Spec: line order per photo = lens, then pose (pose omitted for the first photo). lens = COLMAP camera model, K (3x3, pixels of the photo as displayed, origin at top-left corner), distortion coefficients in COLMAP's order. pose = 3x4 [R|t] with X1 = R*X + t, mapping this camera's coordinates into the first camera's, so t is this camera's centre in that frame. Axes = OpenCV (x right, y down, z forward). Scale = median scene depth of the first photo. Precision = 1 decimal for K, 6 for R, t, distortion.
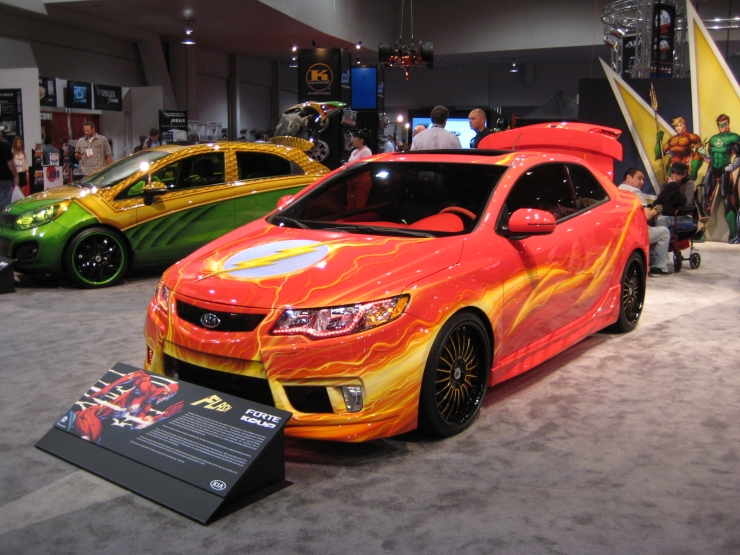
lens RADIAL K [[771.3, 0, 370.0], [0, 771.3, 277.5], [0, 0, 1]] dist [-0.156340, 0.208039]
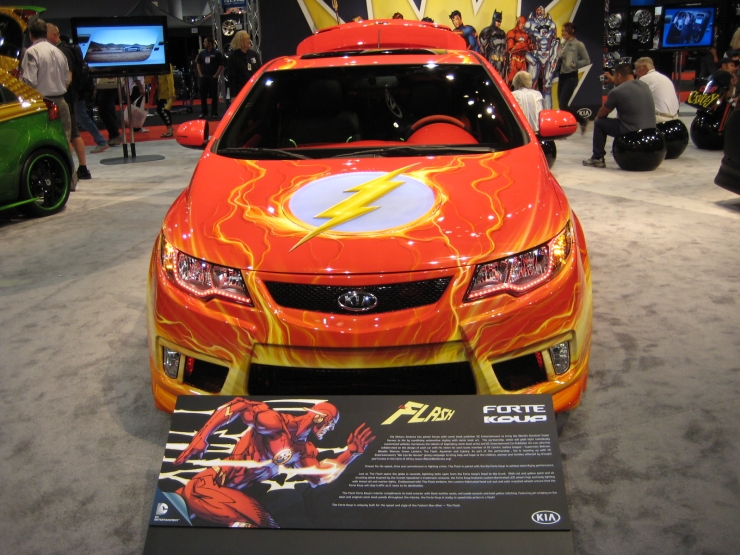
lens RADIAL K [[771.3, 0, 370.0], [0, 771.3, 277.5], [0, 0, 1]] dist [-0.156340, 0.208039]
pose [[0.832283, -0.187311, 0.521746, -0.557017], [0.127876, 0.980673, 0.148084, -0.065642], [-0.539400, -0.056529, 0.840150, 0.410909]]
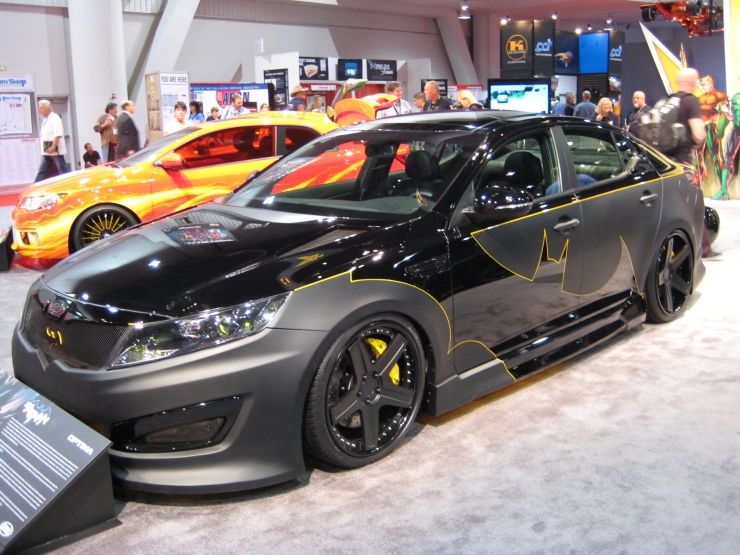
lens RADIAL K [[771.3, 0, 370.0], [0, 771.3, 277.5], [0, 0, 1]] dist [-0.156340, 0.208039]
pose [[0.858723, 0.087204, -0.504966, 1.774153], [-0.062565, 0.995883, 0.065588, 0.063105], [0.508606, -0.024729, 0.860644, -0.348909]]
